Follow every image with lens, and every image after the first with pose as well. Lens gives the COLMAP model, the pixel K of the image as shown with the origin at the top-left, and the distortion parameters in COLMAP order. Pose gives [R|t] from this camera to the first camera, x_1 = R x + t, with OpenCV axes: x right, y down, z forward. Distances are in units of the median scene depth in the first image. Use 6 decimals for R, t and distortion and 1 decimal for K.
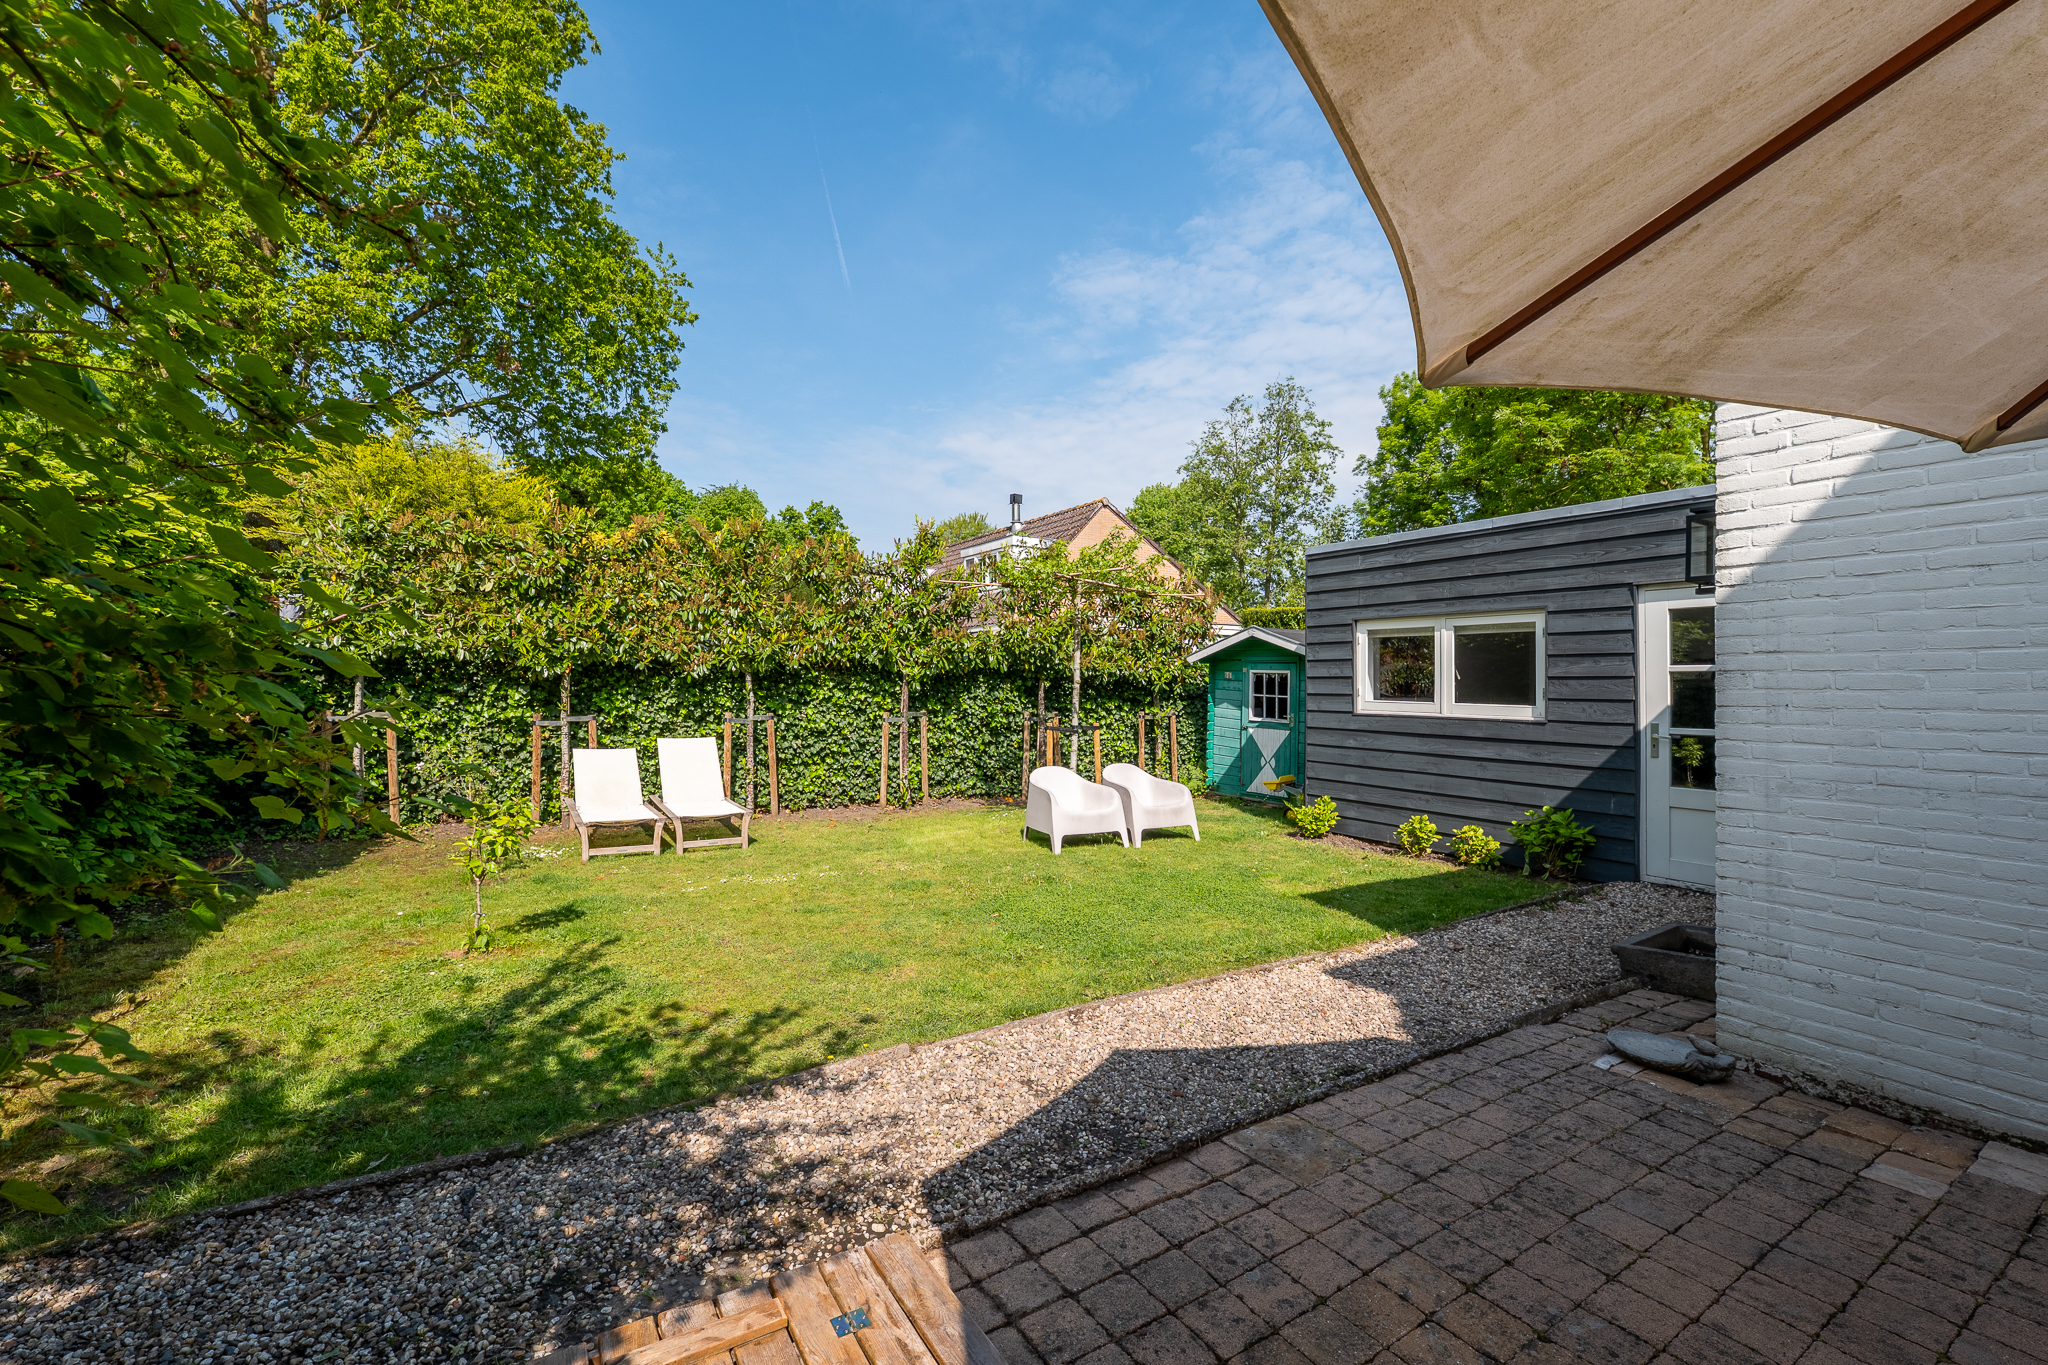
lens RADIAL K [[836.1, 0, 1030.6], [0, 836.1, 685.5], [0, 0, 1]] dist [0.000549, -0.000124]
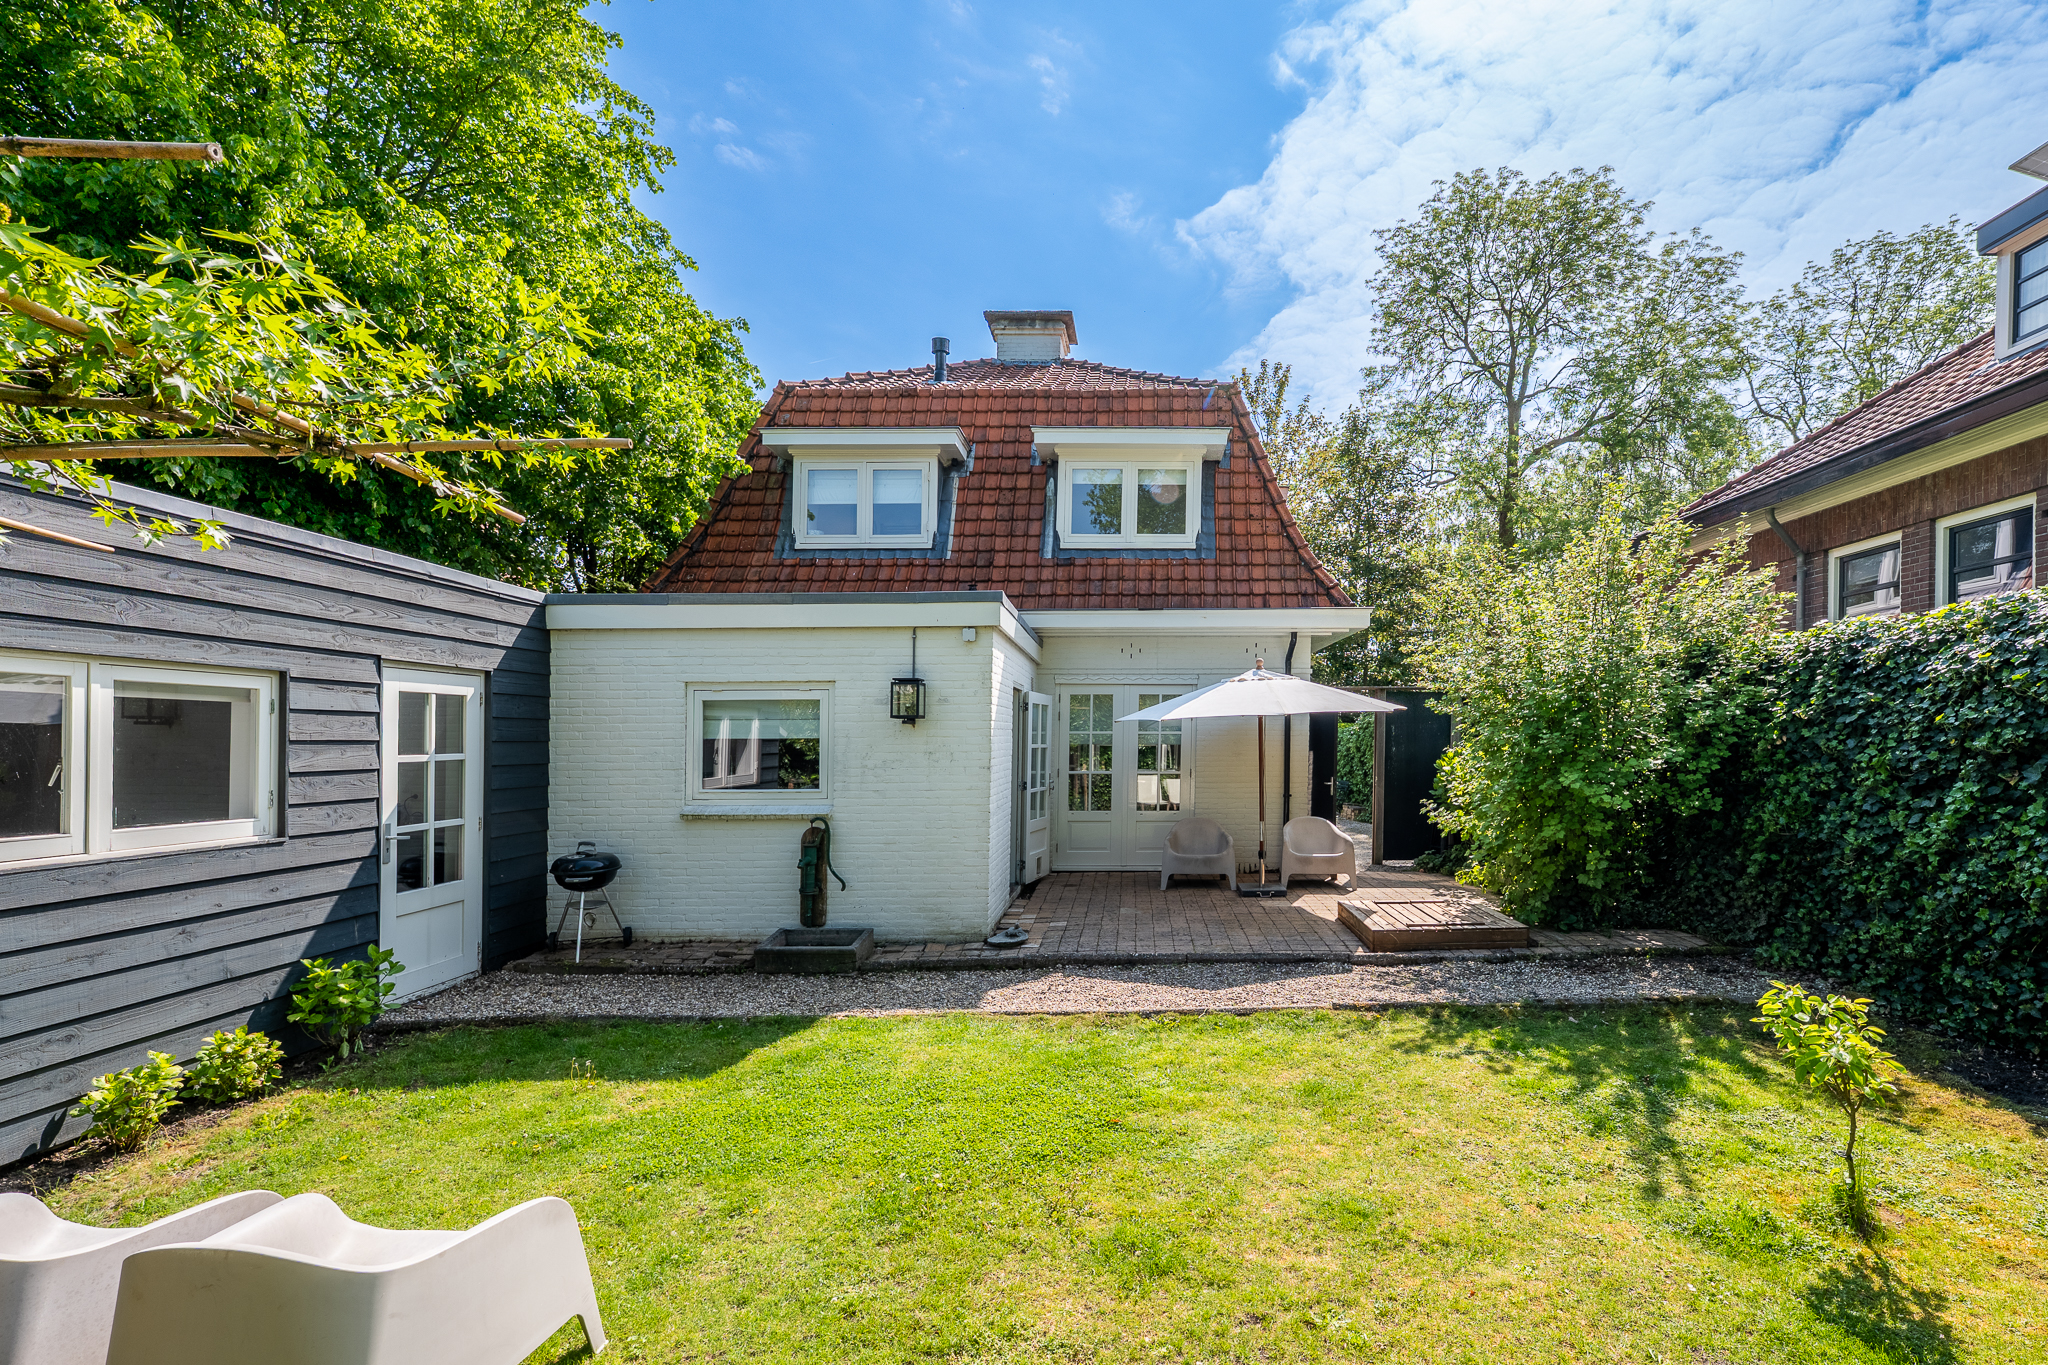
lens RADIAL K [[929.6, 0, 1150.7], [0, 929.6, 732.2], [0, 0, 1]] dist [0.002302, 0.000555]
pose [[-0.849944, -0.004243, 0.526855, -0.407552], [-0.006314, 0.999978, -0.002133, -0.050072], [-0.526835, -0.005140, -0.849952, 1.376835]]
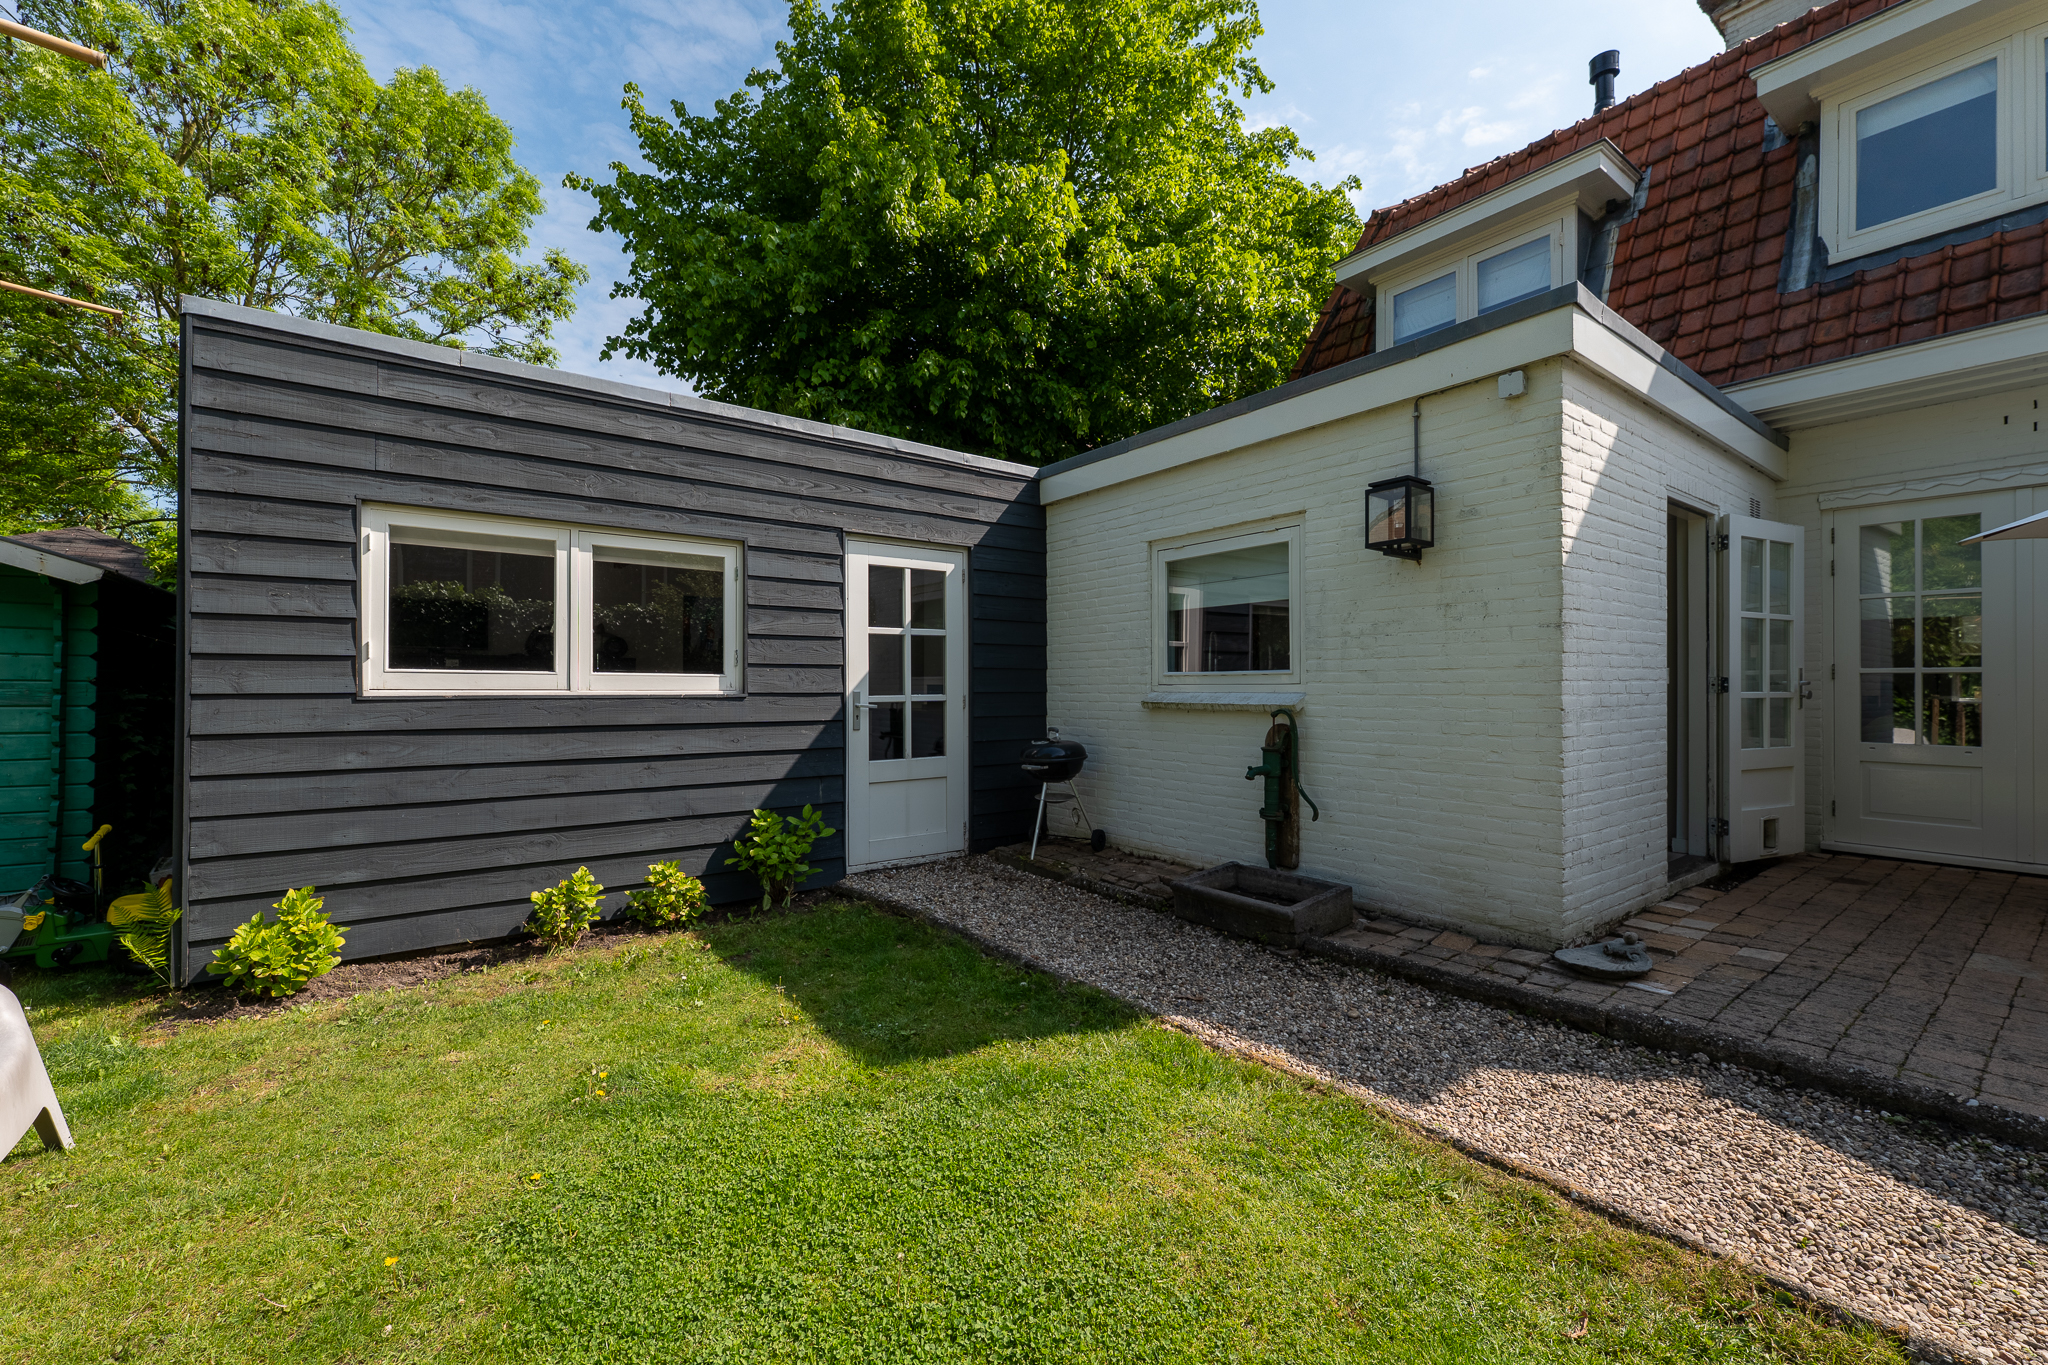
lens RADIAL K [[836.1, 0, 1023.5], [0, 836.1, 662.7], [0, 0, 1]] dist [0.000549, -0.000124]
pose [[-0.066088, 0.016763, 0.997673, -0.143790], [0.000458, 0.999859, -0.016769, 0.029203], [-0.997814, -0.000652, -0.066087, 0.869900]]
